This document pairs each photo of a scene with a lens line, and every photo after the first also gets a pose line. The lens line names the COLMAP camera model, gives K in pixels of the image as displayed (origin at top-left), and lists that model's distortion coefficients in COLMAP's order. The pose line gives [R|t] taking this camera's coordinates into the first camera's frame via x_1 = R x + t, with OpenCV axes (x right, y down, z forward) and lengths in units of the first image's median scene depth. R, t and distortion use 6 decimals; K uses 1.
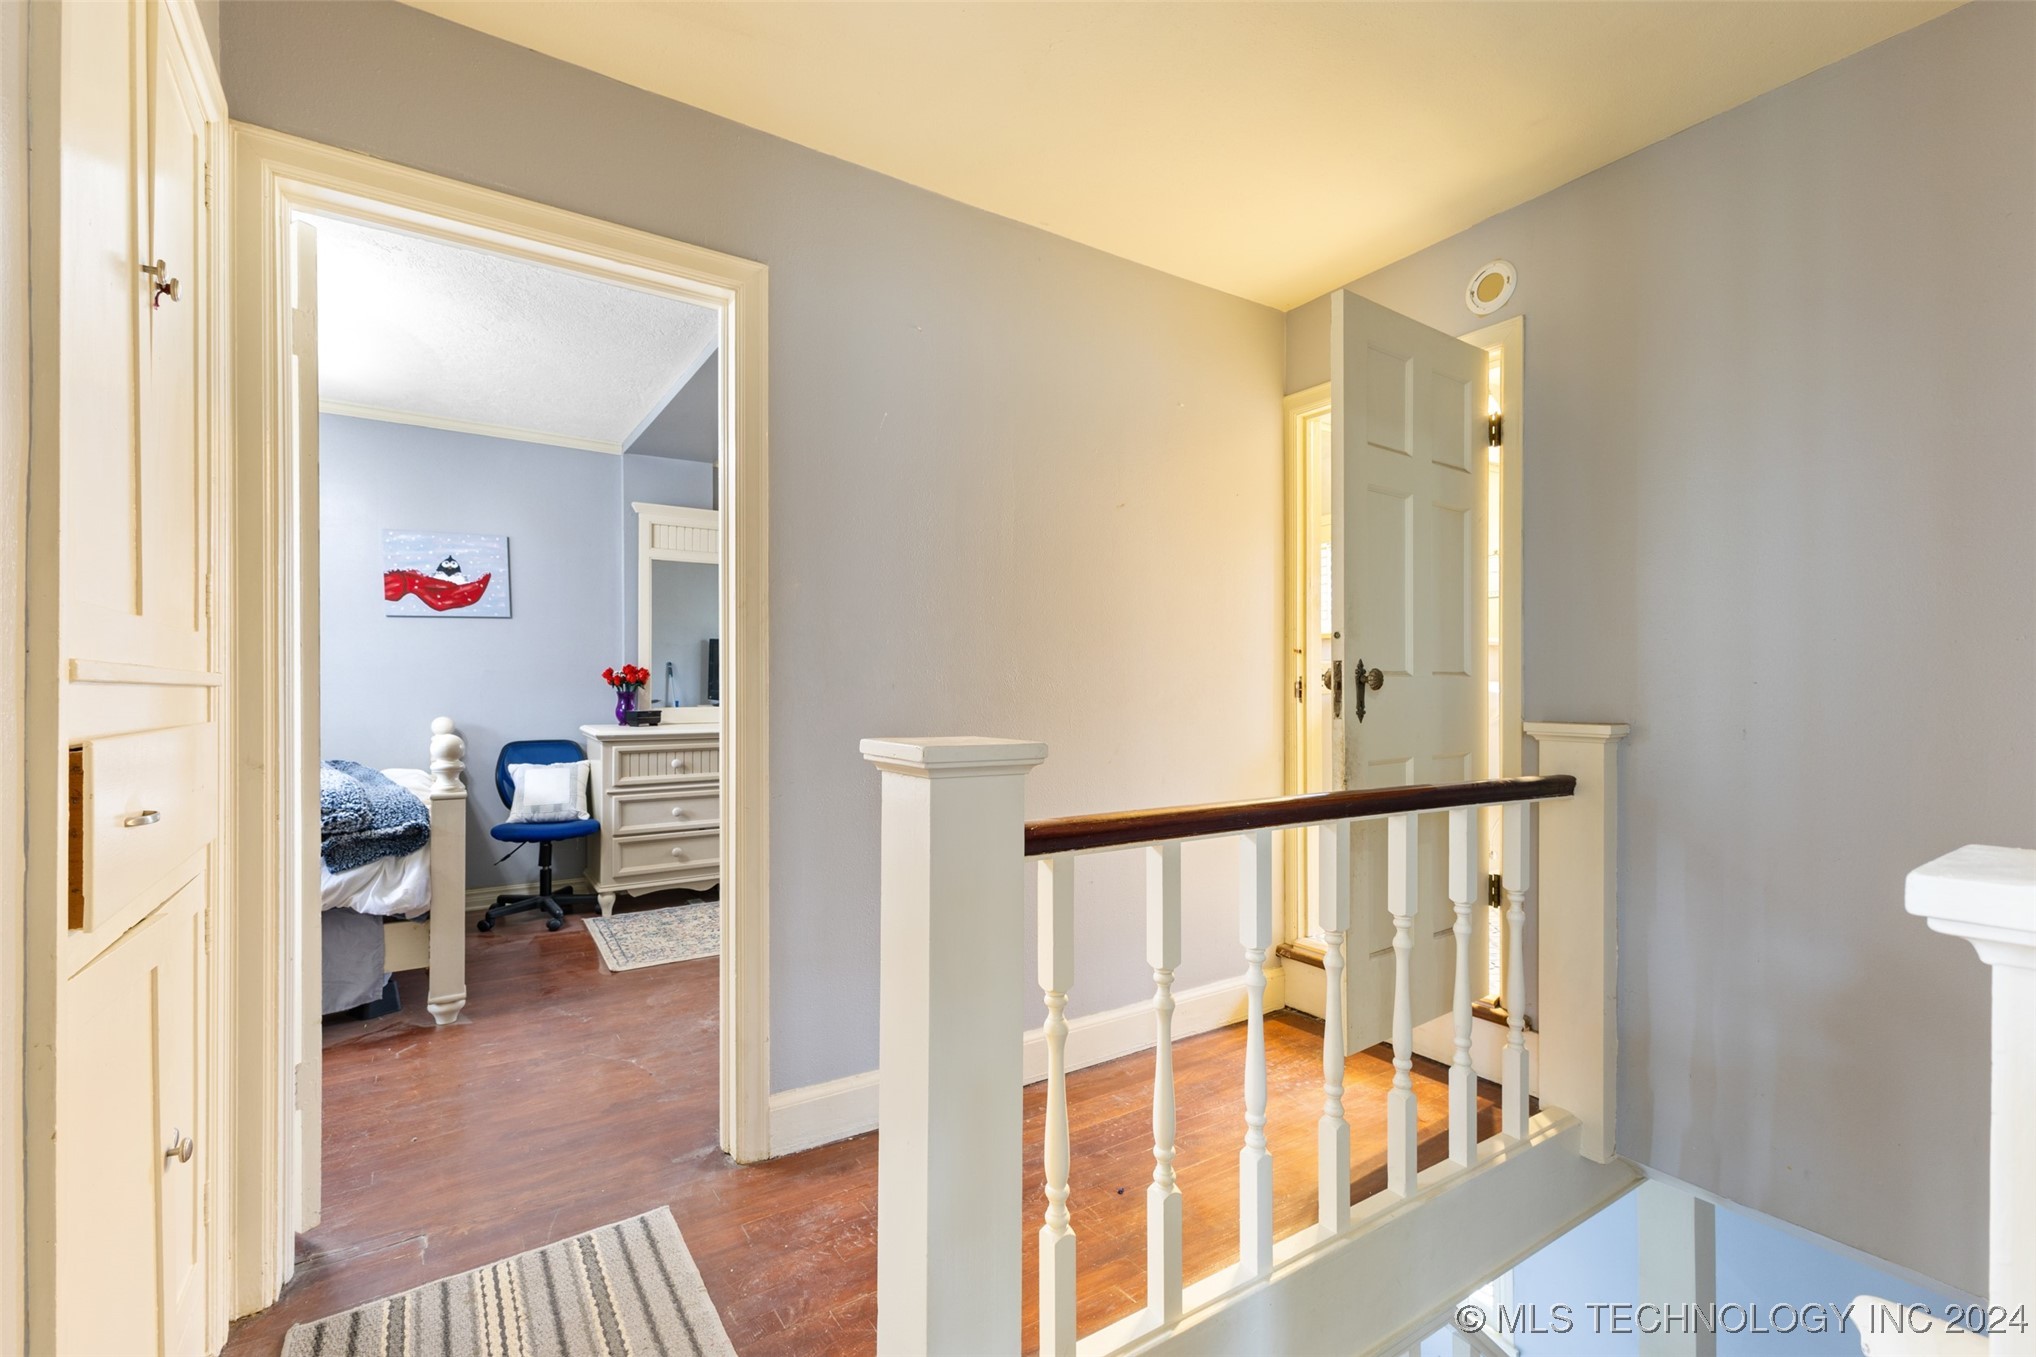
lens RADIAL K [[877.0, 0, 1012.7], [0, 877.0, 676.2], [0, 0, 1]] dist [-0.000781, -0.000667]
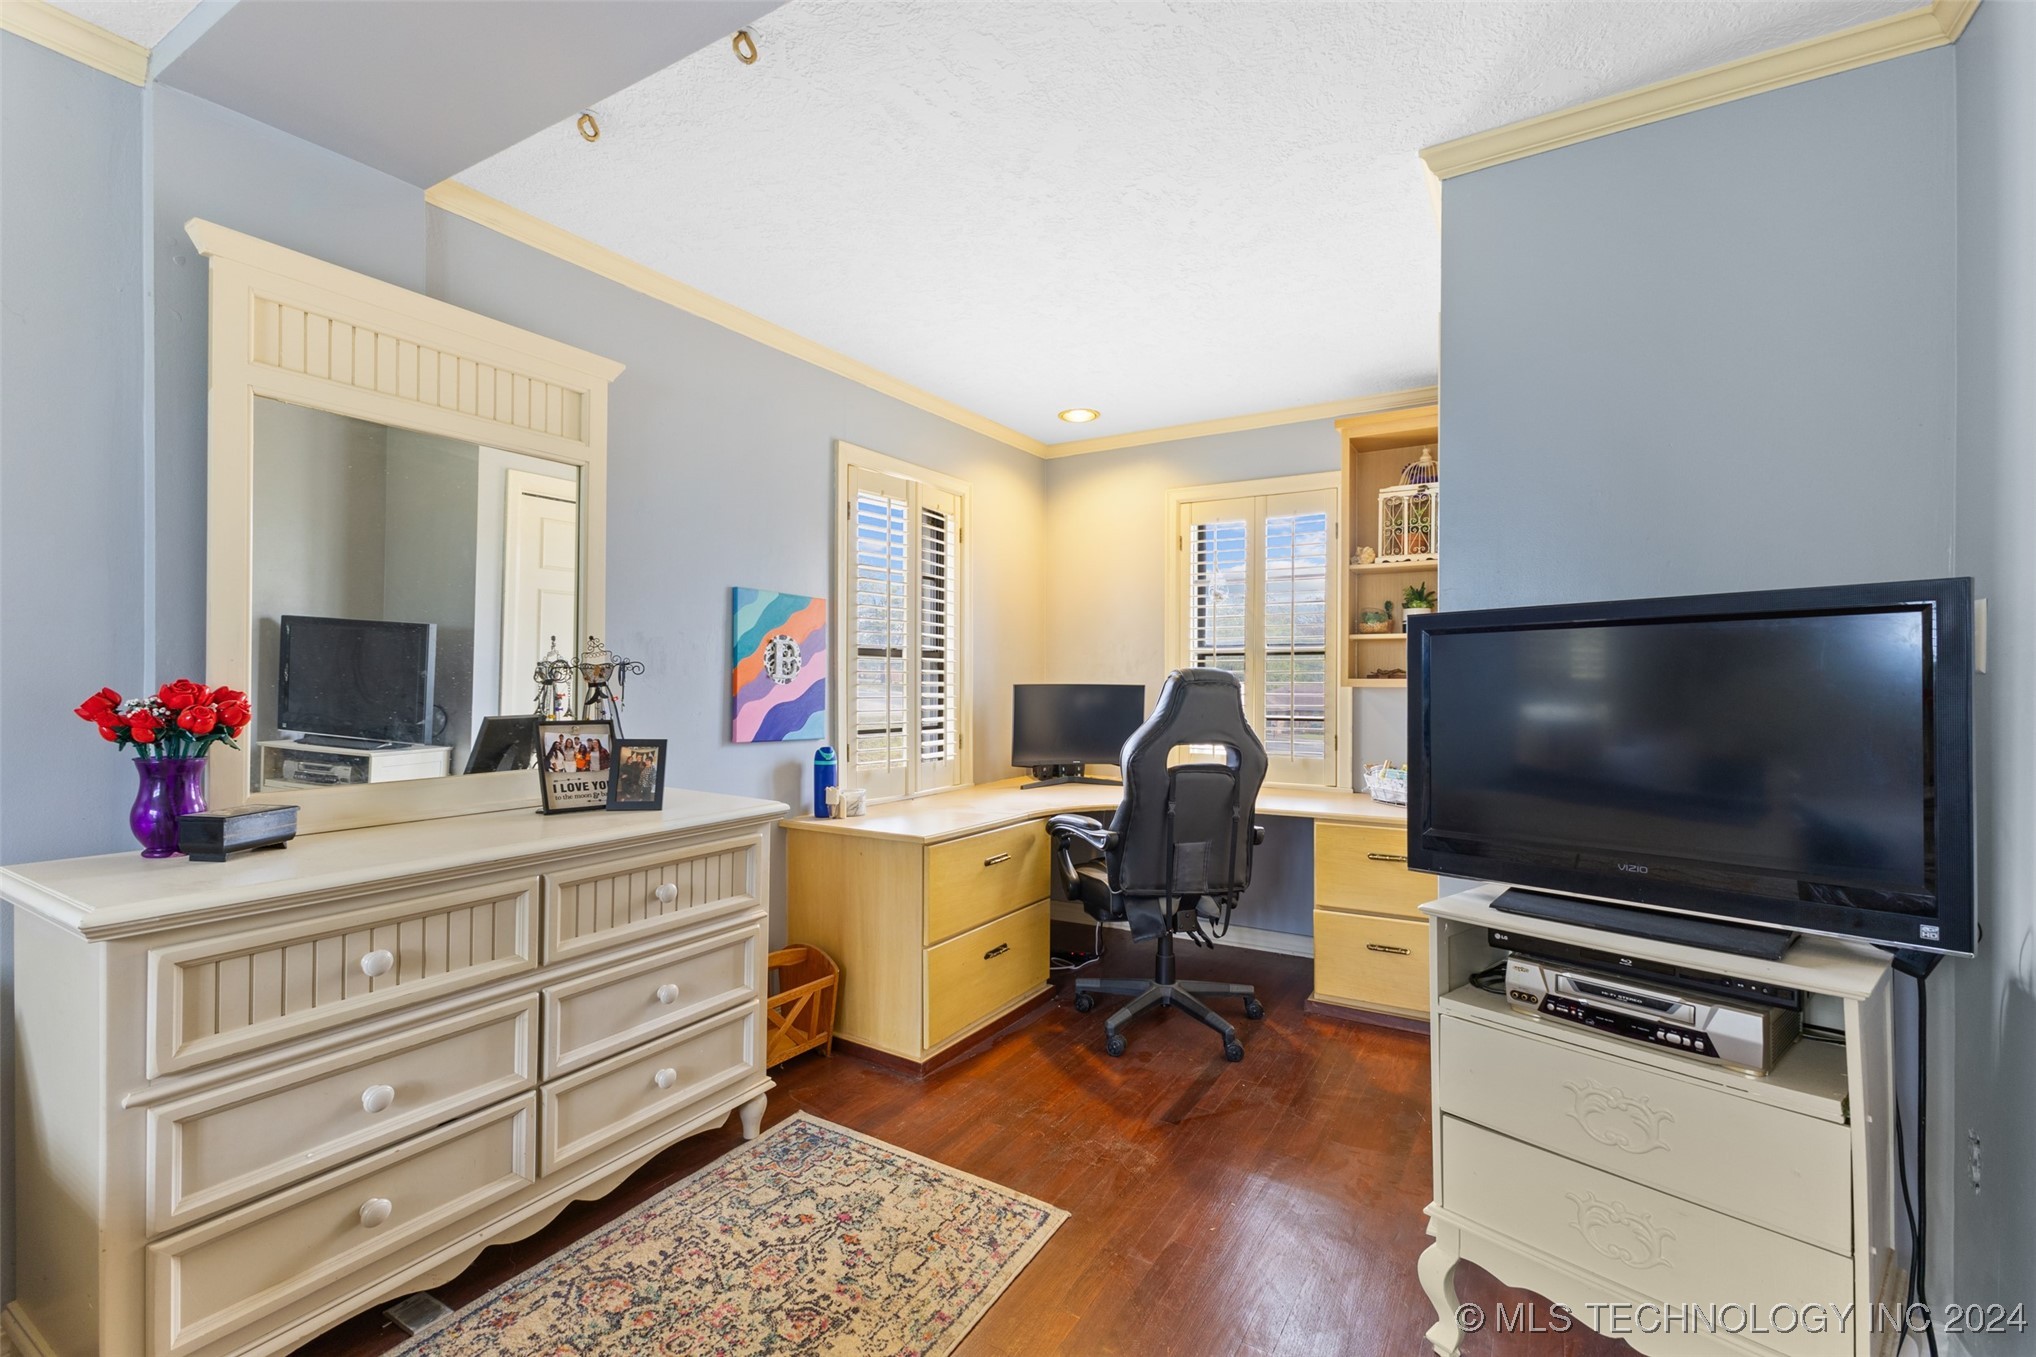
lens RADIAL K [[877.0, 0, 1024.7], [0, 877.0, 681.4], [0, 0, 1]] dist [-0.000781, -0.000667]
pose [[0.897283, -0.000918, 0.441455, -0.295546], [0.002868, 0.999989, -0.003751, -0.010475], [-0.441447, 0.004632, 0.897276, 0.551316]]
